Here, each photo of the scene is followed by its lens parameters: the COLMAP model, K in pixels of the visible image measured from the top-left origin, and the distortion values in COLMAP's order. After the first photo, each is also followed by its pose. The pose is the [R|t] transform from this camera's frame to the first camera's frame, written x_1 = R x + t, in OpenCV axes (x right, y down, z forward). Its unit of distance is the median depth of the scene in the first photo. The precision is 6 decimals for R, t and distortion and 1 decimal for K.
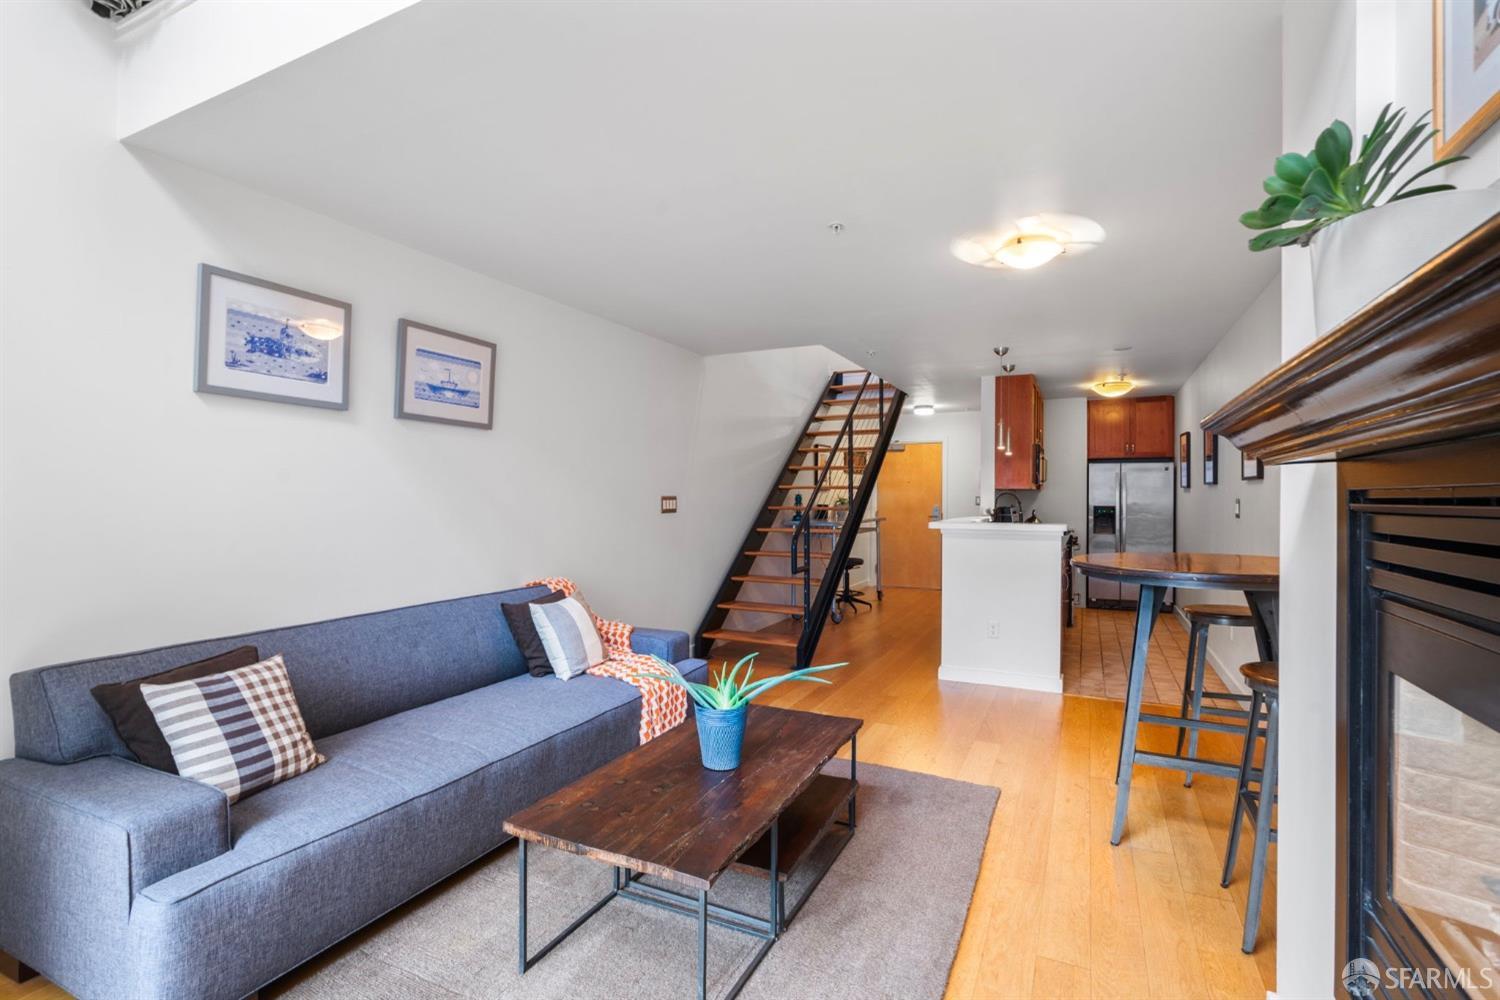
lens RADIAL K [[685.4, 0, 735.1], [0, 685.4, 502.3], [0, 0, 1]] dist [-0.011942, 0.004422]
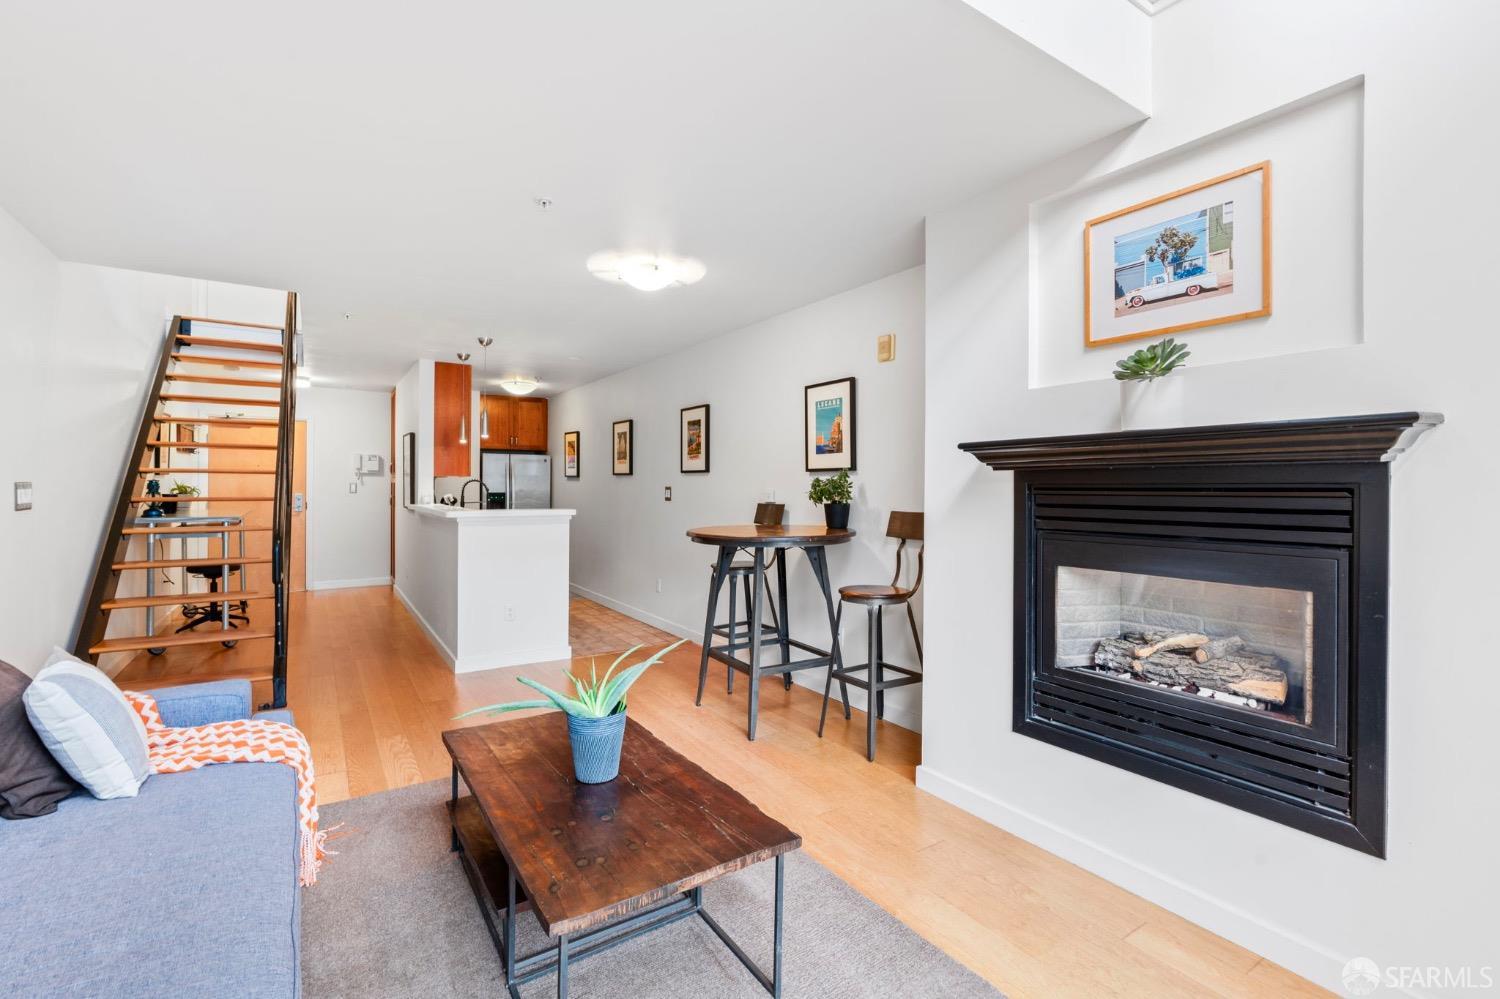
lens RADIAL K [[685.4, 0, 742.5], [0, 685.4, 492.5], [0, 0, 1]] dist [-0.011942, 0.004422]
pose [[0.507453, -0.008536, 0.861637, -0.295764], [0.003525, 0.999963, 0.007830, -0.002516], [-0.861672, -0.000936, 0.507464, 0.151456]]
